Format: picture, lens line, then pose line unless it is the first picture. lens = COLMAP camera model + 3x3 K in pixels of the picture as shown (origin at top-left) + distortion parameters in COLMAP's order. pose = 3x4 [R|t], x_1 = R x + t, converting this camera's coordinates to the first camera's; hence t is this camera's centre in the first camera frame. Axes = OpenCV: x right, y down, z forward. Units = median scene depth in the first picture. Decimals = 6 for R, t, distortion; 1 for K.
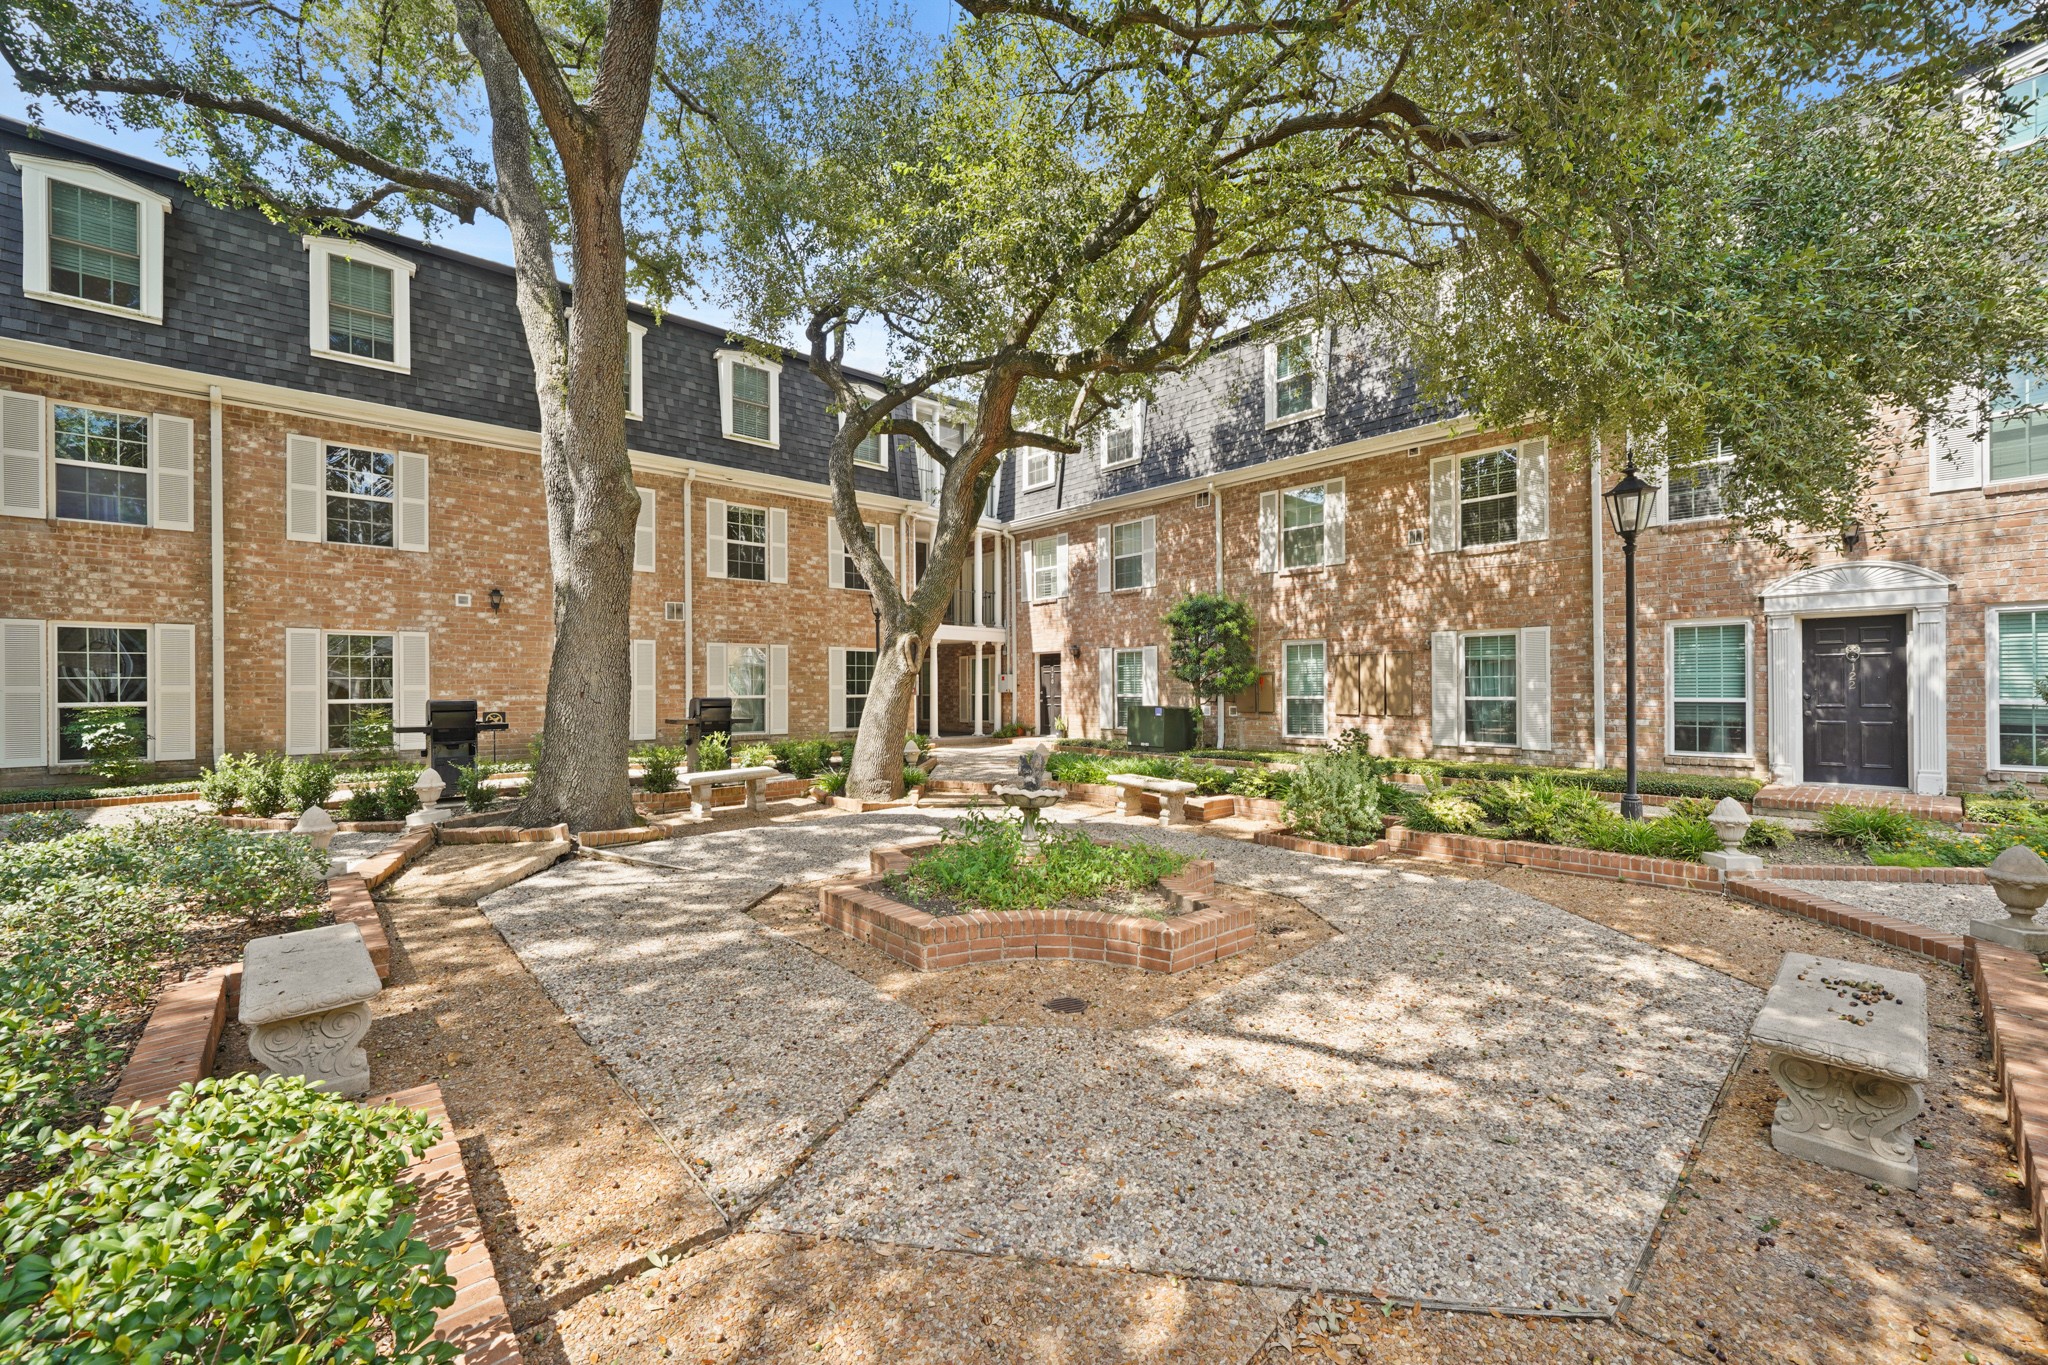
lens RADIAL K [[831.5, 0, 1020.0], [0, 831.5, 685.4], [0, 0, 1]] dist [0.011482, 0.000829]
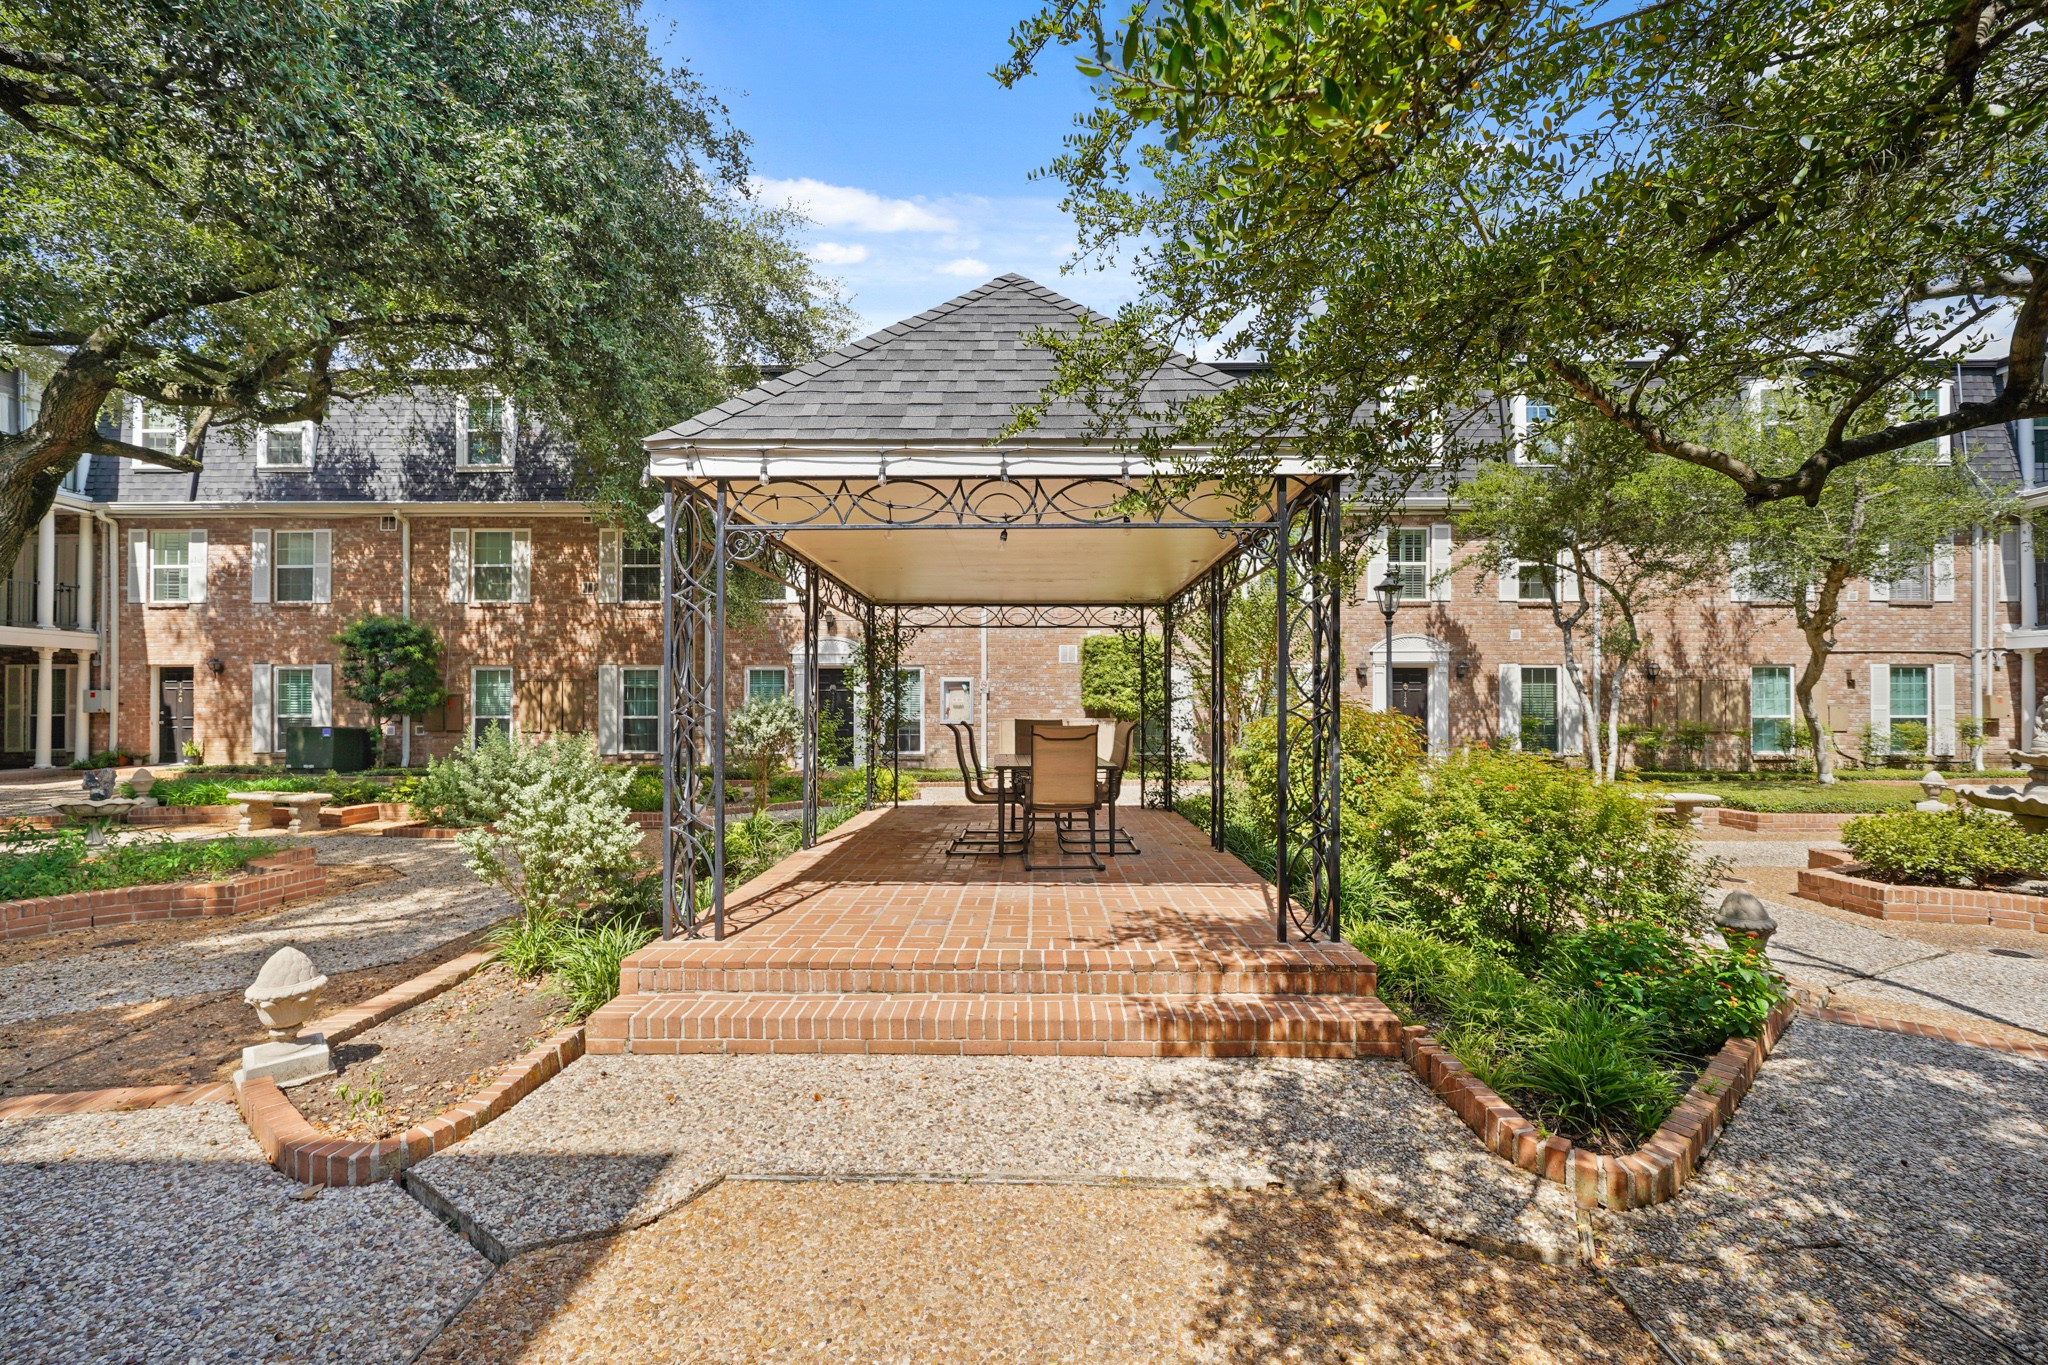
lens RADIAL K [[831.5, 0, 1014.6], [0, 831.5, 695.6], [0, 0, 1]] dist [0.011482, 0.000829]
pose [[0.696726, 0.011613, 0.717244, 0.021222], [-0.005960, 0.999928, -0.010400, -0.007012], [-0.717313, 0.002971, 0.696745, -0.285400]]
